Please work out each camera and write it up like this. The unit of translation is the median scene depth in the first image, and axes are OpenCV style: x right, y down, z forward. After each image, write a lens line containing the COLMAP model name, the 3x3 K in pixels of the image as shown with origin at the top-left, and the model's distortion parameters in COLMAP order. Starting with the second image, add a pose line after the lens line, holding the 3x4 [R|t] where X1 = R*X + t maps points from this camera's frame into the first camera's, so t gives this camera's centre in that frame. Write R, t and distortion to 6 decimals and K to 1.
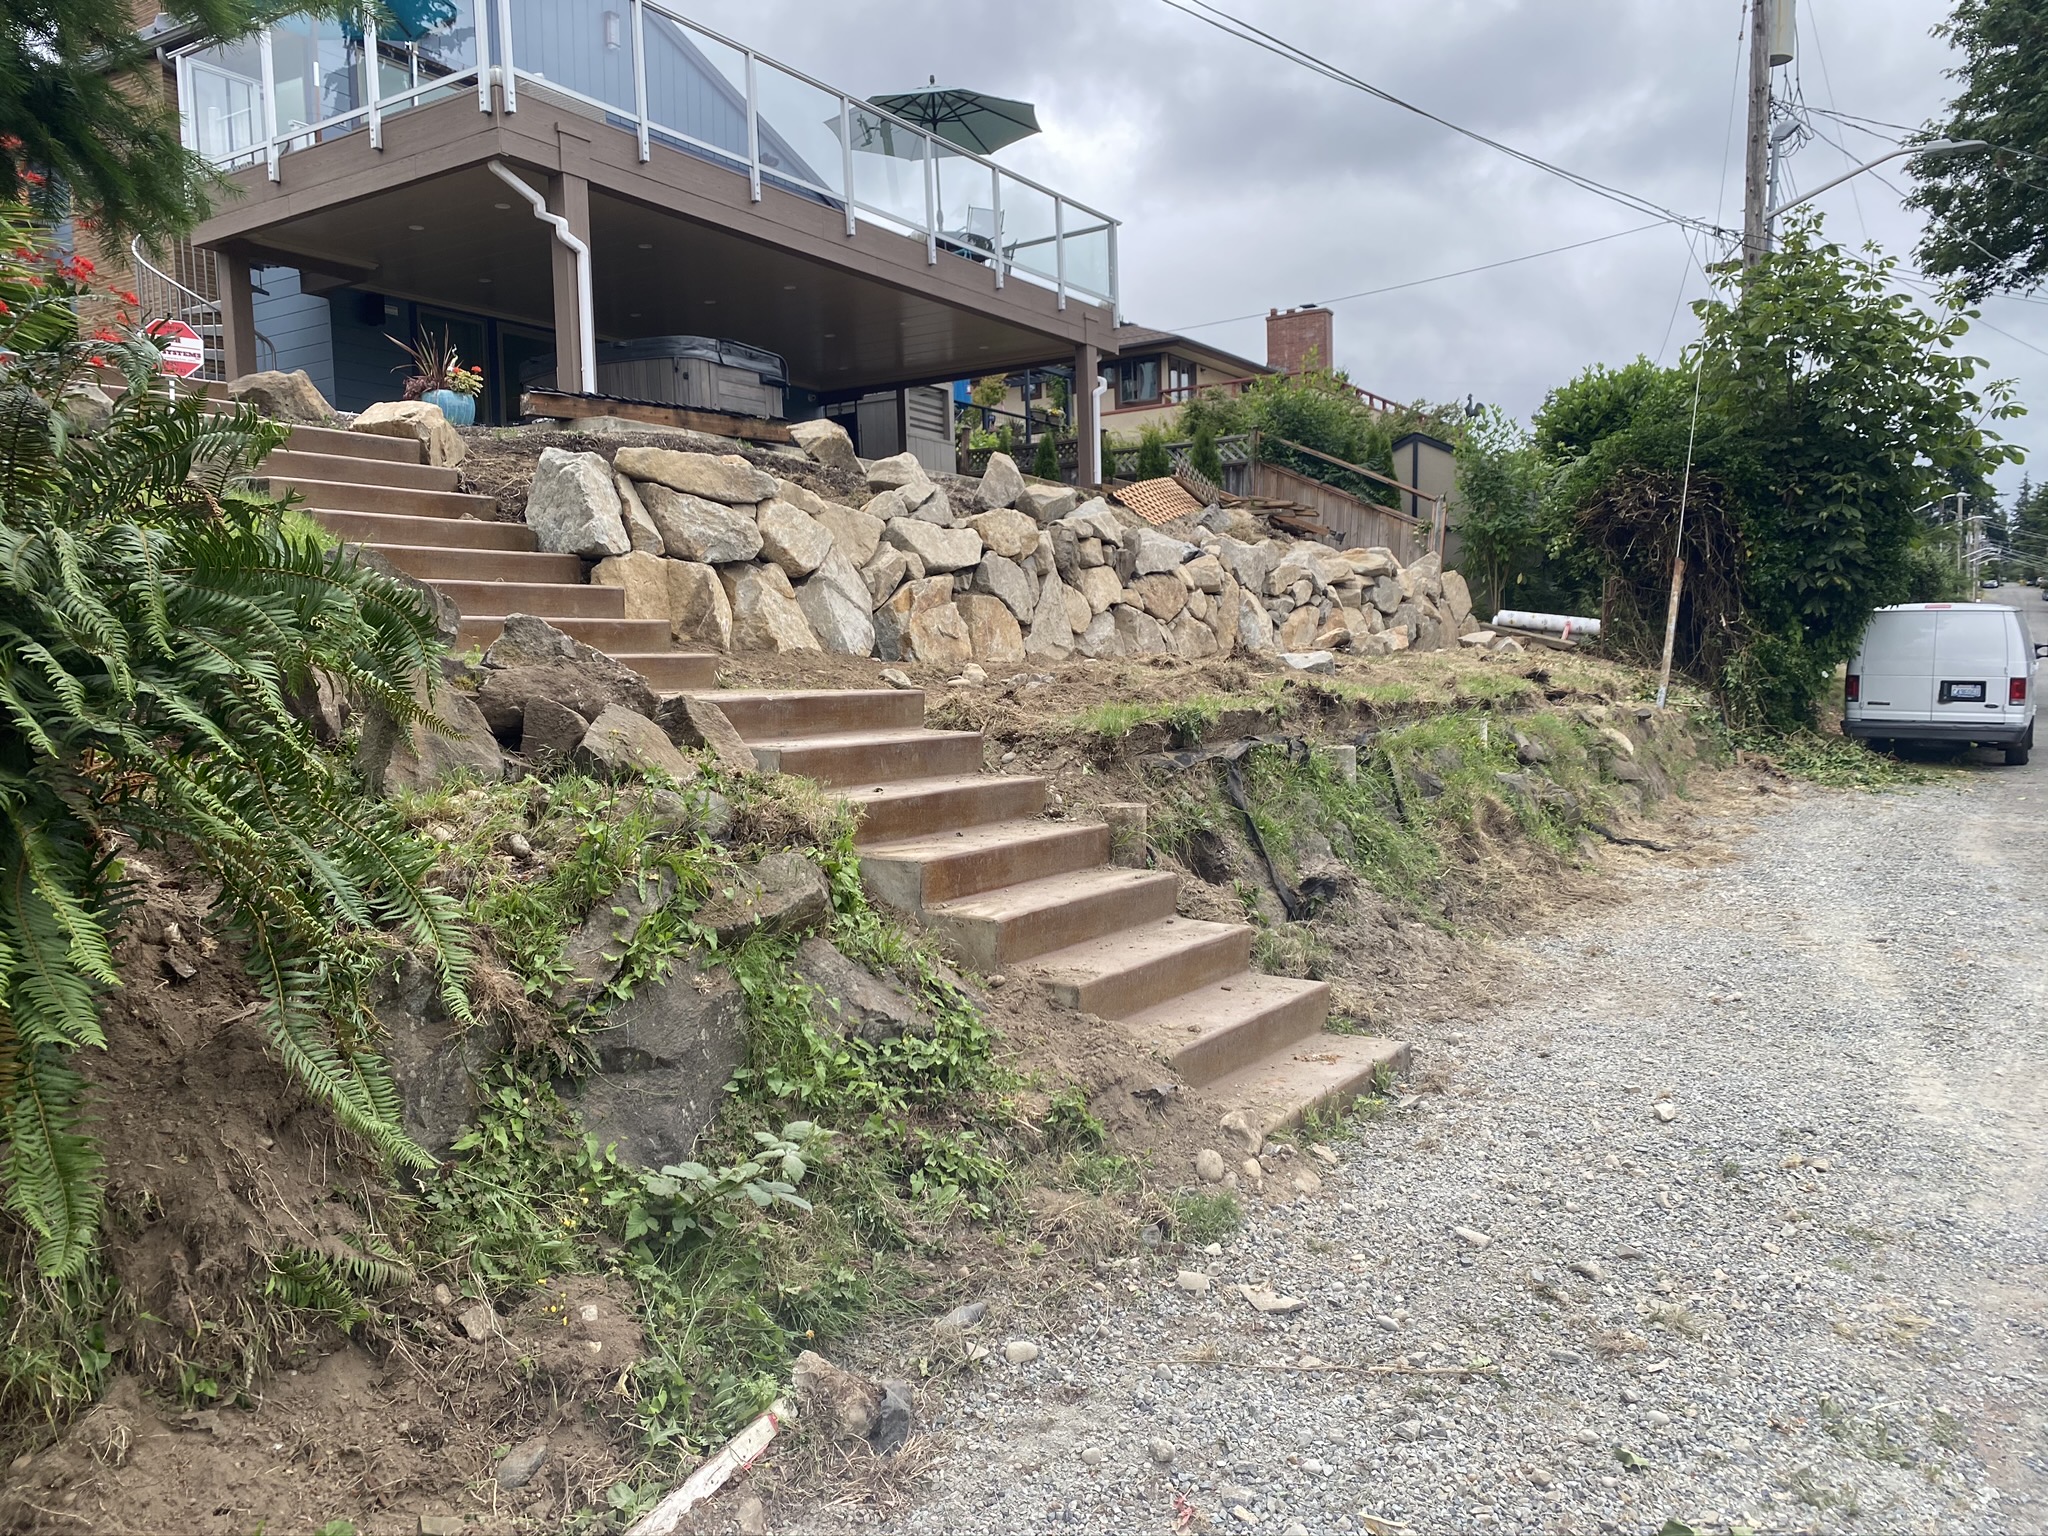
lens RADIAL K [[1569.3, 0, 1024.0], [0, 1569.3, 768.0], [0, 0, 1]] dist [0.033576, -0.010417]
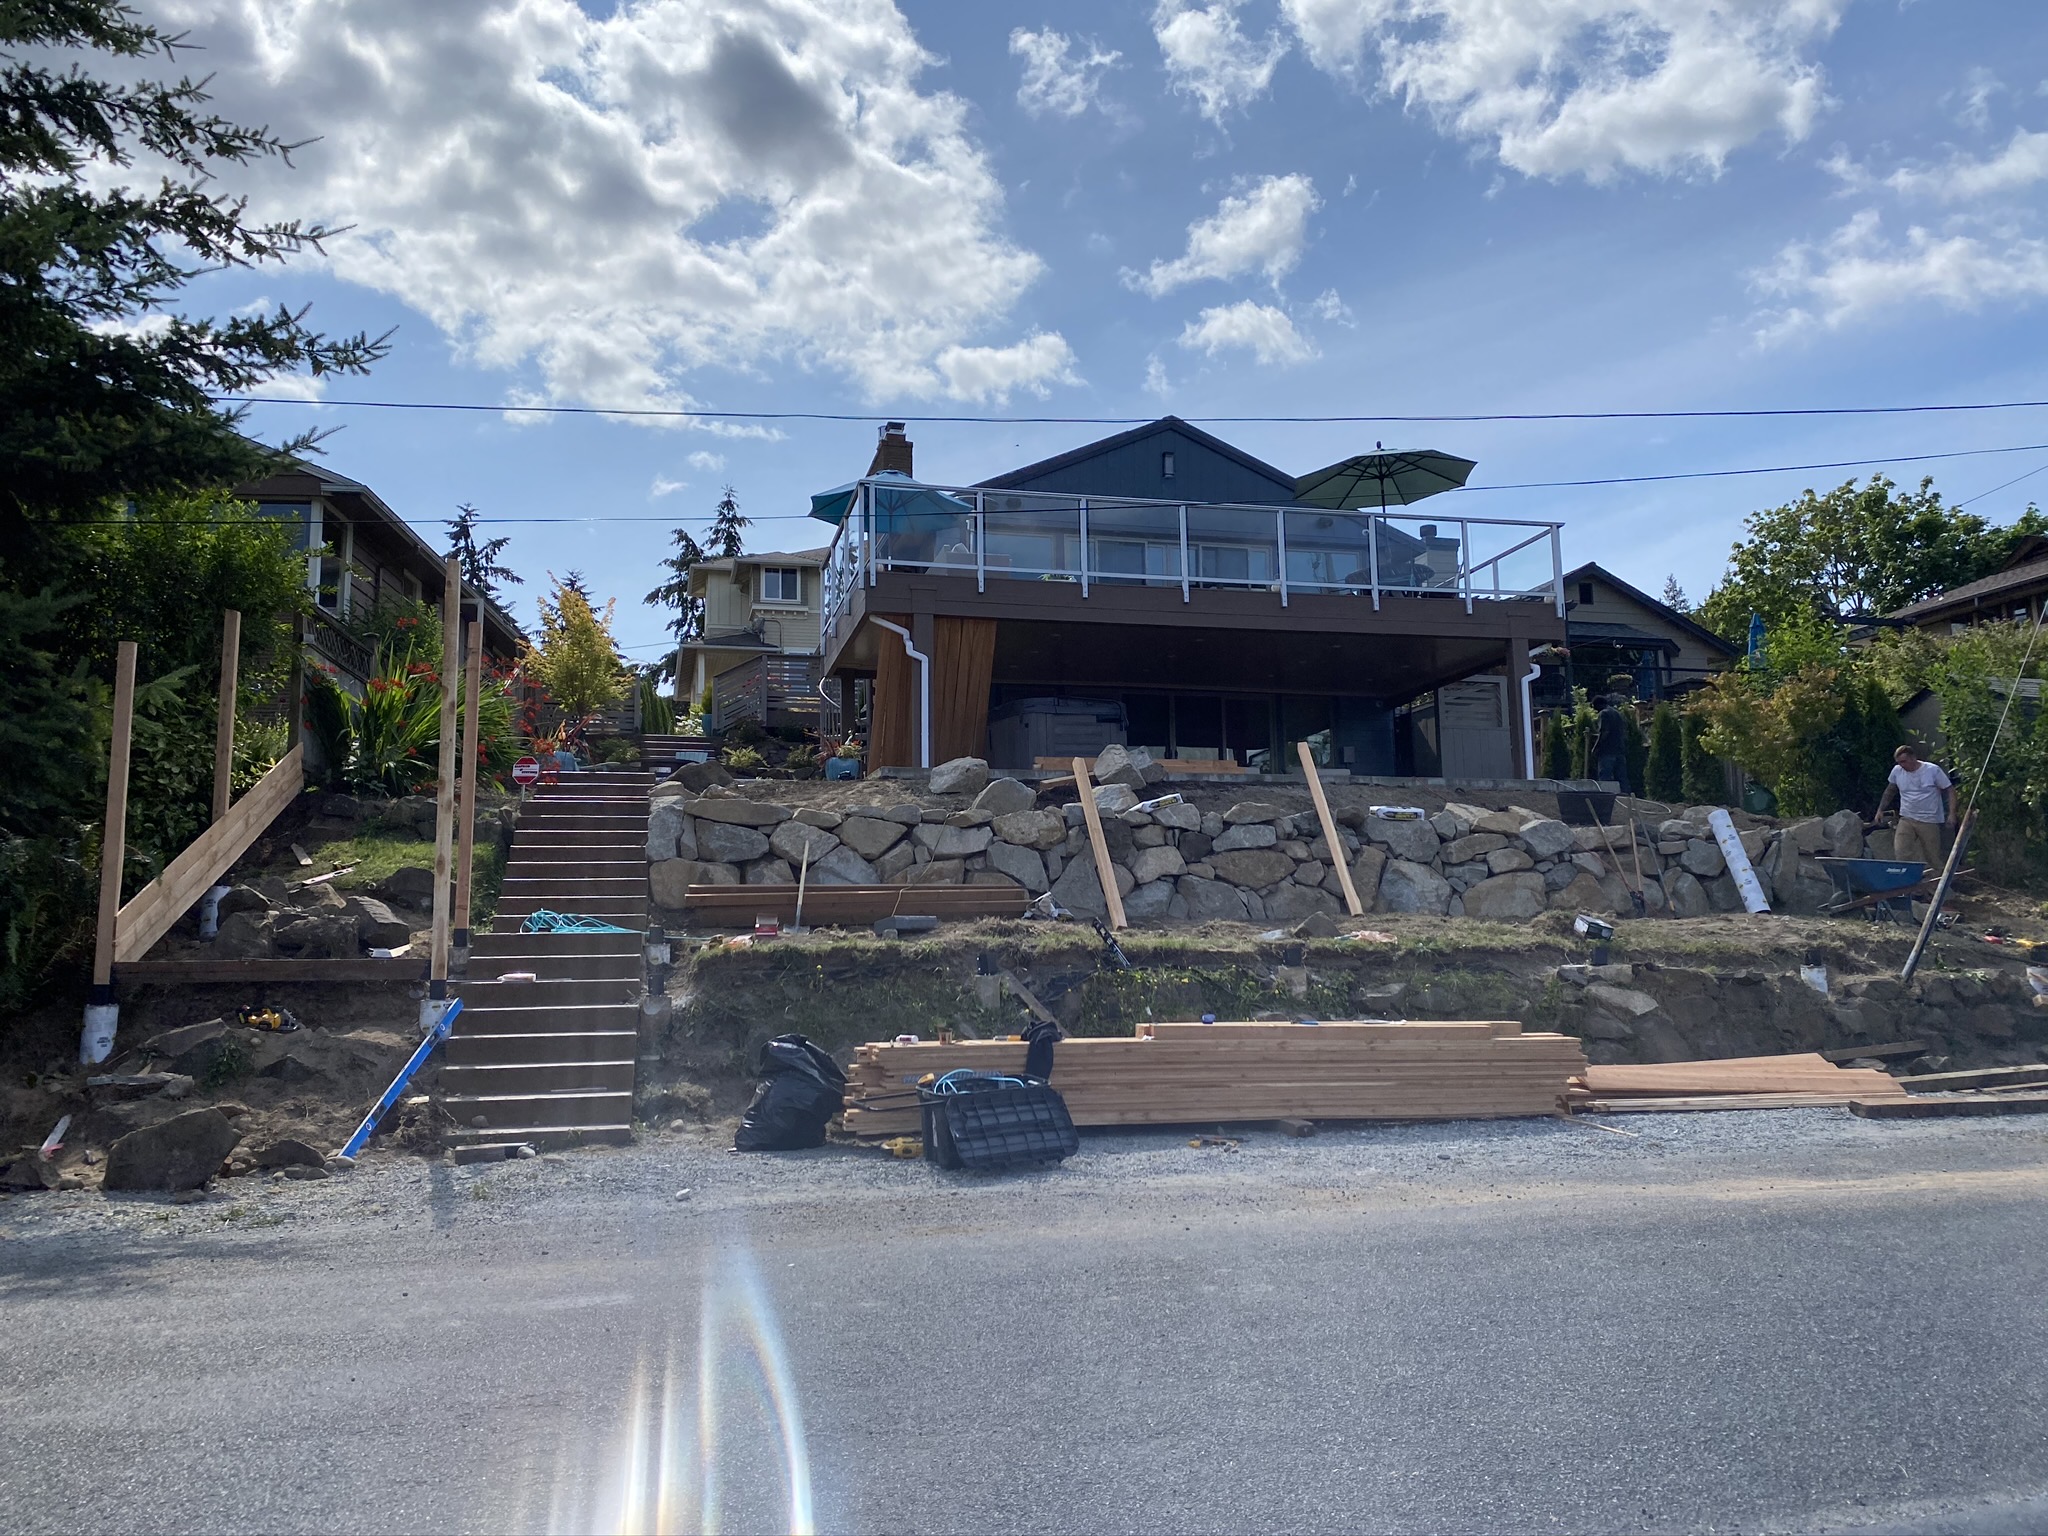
lens RADIAL K [[1569.3, 0, 1024.0], [0, 1569.3, 768.0], [0, 0, 1]] dist [0.033576, -0.010417]
pose [[0.722481, -0.073991, -0.687420, 0.997124], [-0.045920, 0.986927, -0.154491, 0.017642], [0.689864, 0.143183, 0.709638, -0.027258]]
